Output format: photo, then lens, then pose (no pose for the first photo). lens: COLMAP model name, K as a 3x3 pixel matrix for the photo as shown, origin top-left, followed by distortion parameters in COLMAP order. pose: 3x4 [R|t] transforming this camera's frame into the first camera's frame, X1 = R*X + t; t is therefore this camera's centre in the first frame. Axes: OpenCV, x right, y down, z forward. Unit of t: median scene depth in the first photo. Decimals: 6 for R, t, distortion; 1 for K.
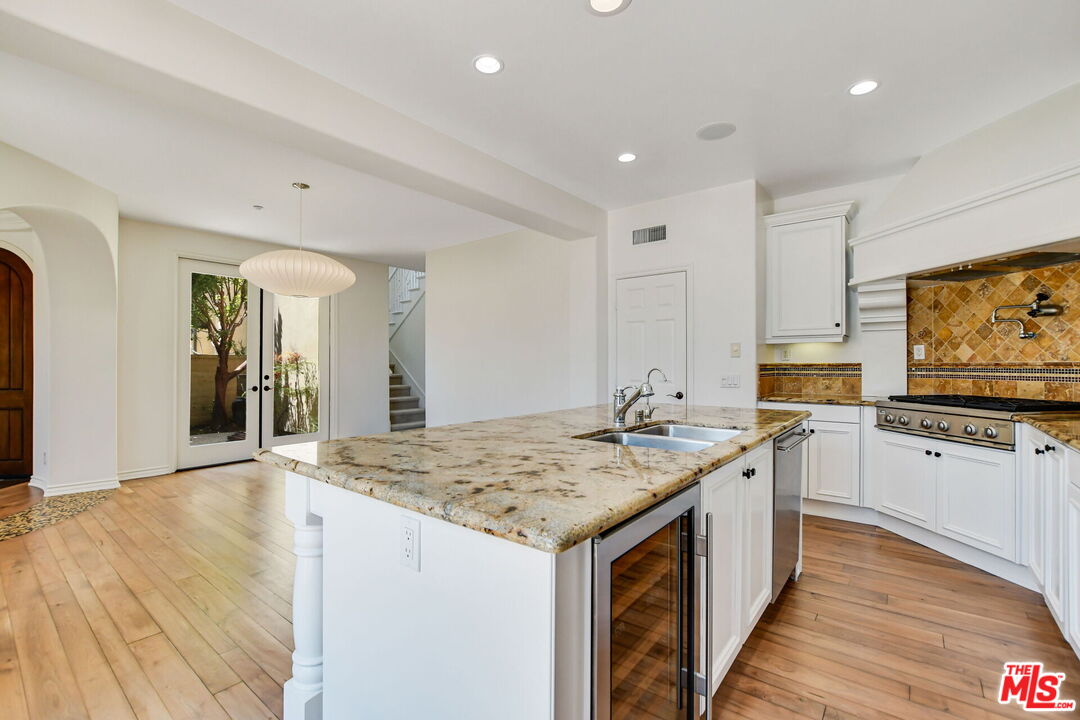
lens RADIAL K [[480.3, 0, 540.0], [0, 480.3, 360.0], [0, 0, 1]] dist [-0.008442, 0.000113]
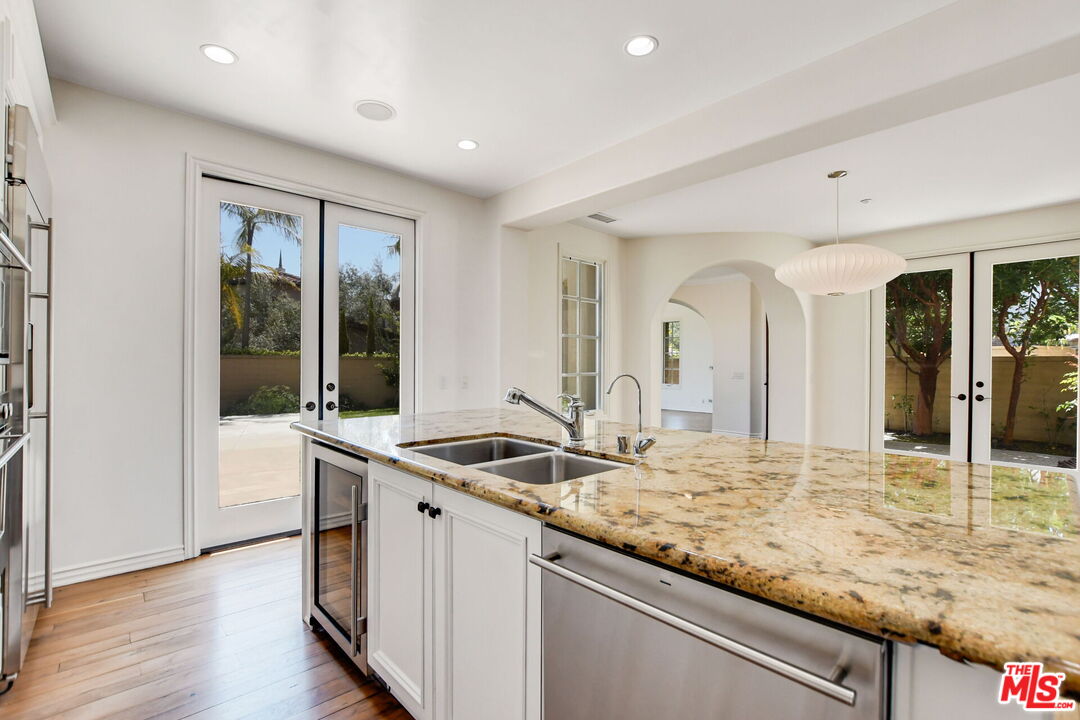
lens RADIAL K [[485.1, 0, 534.2], [0, 485.1, 363.8], [0, 0, 1]] dist [-0.029088, 0.006173]
pose [[-0.169322, 0.000958, -0.985560, 0.631573], [-0.001655, 0.999998, 0.001257, 0.002883], [0.985559, 0.001844, -0.169320, 0.706447]]
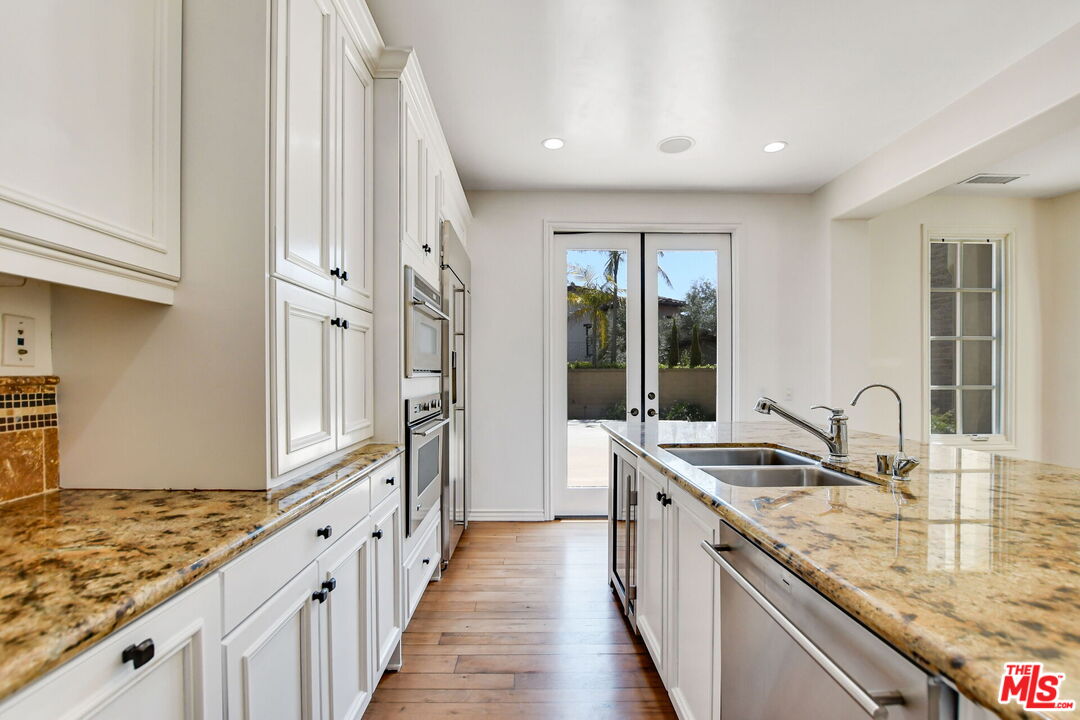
lens RADIAL K [[483.4, 0, 539.6], [0, 483.4, 379.8], [0, 0, 1]] dist [-0.018162, 0.000759]
pose [[-0.775626, 0.010071, -0.631113, 0.641159], [0.005965, 0.999945, 0.008627, 0.003972], [0.631165, 0.002927, -0.775643, 0.851292]]
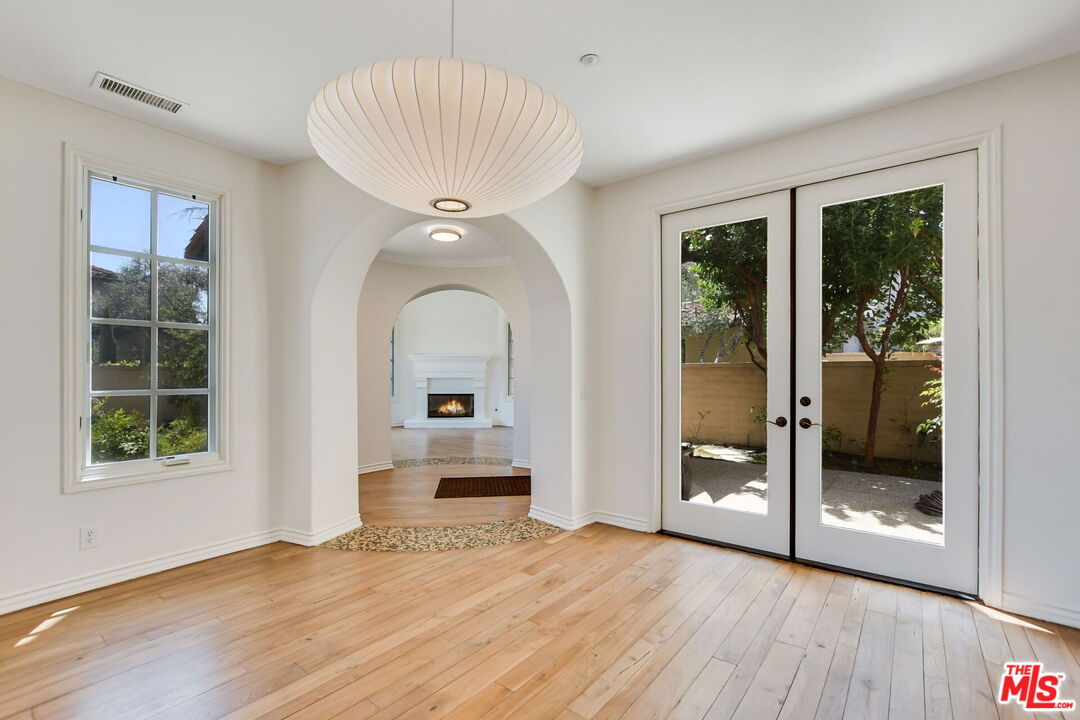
lens RADIAL K [[485.2, 0, 542.5], [0, 485.2, 373.9], [0, 0, 1]] dist [-0.024224, 0.009736]
pose [[-0.002010, 0.002012, -0.999996, -0.117943], [0.006200, 0.999979, 0.002000, 0.008613], [0.999979, -0.006196, -0.002023, 1.308528]]
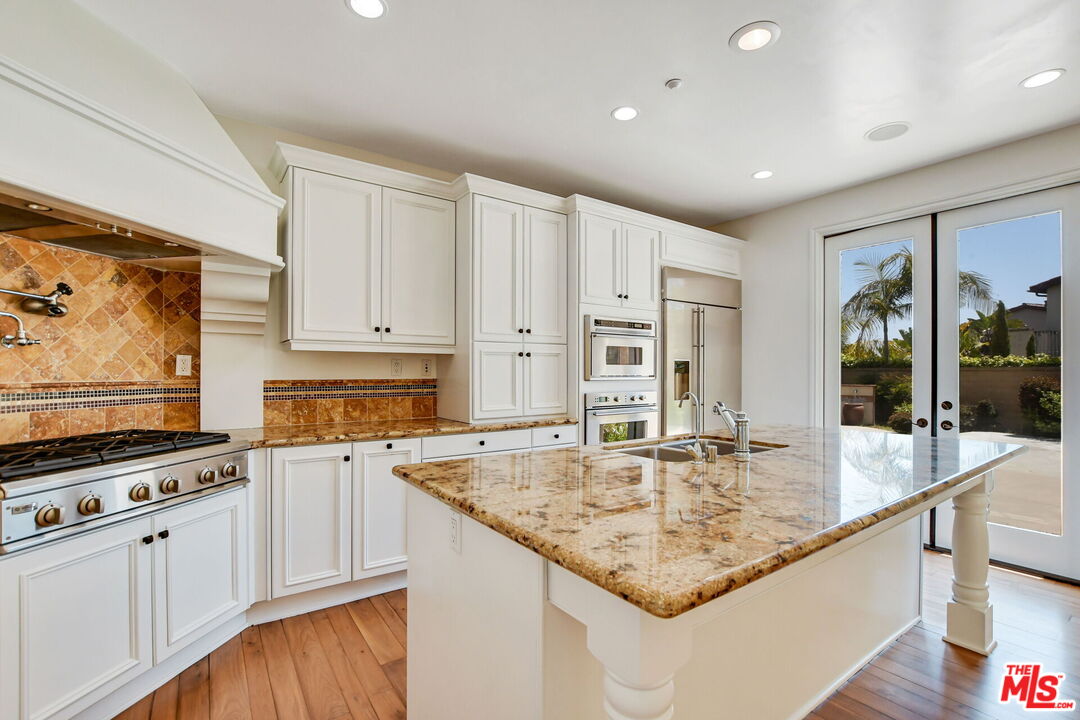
lens RADIAL K [[474.9, 0, 539.1], [0, 474.9, 369.3], [0, 0, 1]] dist [-0.022973, 0.000328]
pose [[-0.956094, 0.001582, 0.293055, 0.174505], [-0.001532, 0.999945, -0.010396, -0.008267], [-0.293056, -0.010388, -0.956039, 1.286656]]
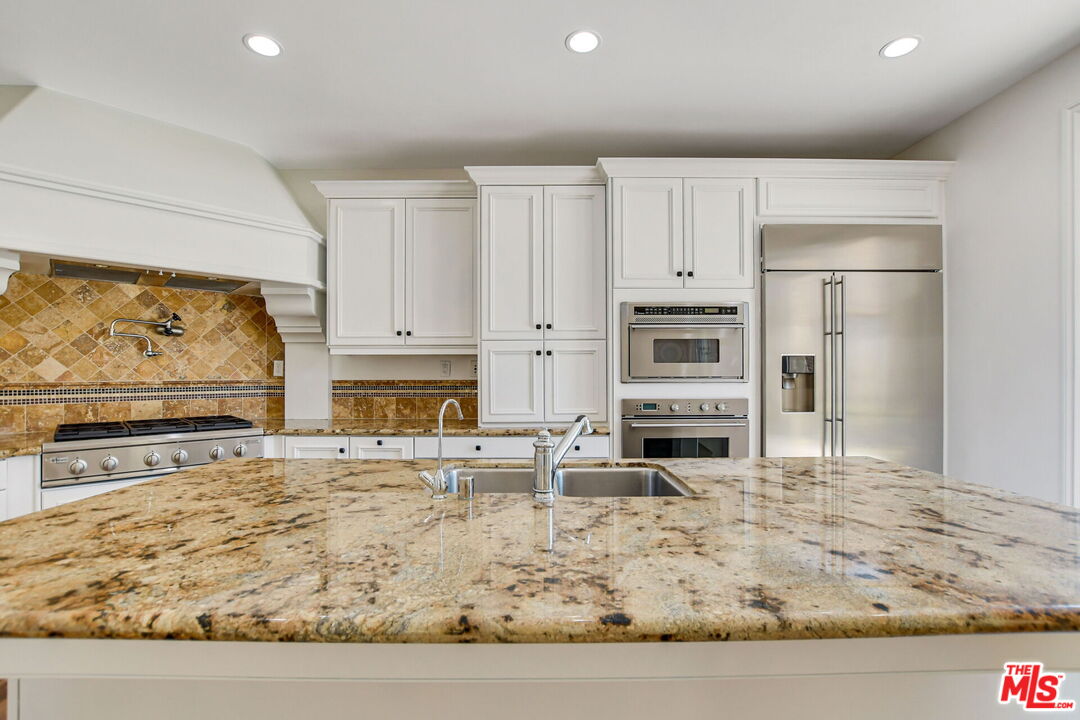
lens RADIAL K [[476.4, 0, 539.4], [0, 476.4, 373.3], [0, 0, 1]] dist [-0.023463, 0.000643]
pose [[-0.620132, 0.003155, 0.784491, -0.192321], [-0.001885, 0.999983, -0.005512, -0.006975], [-0.784495, -0.004897, -0.620116, 0.904411]]
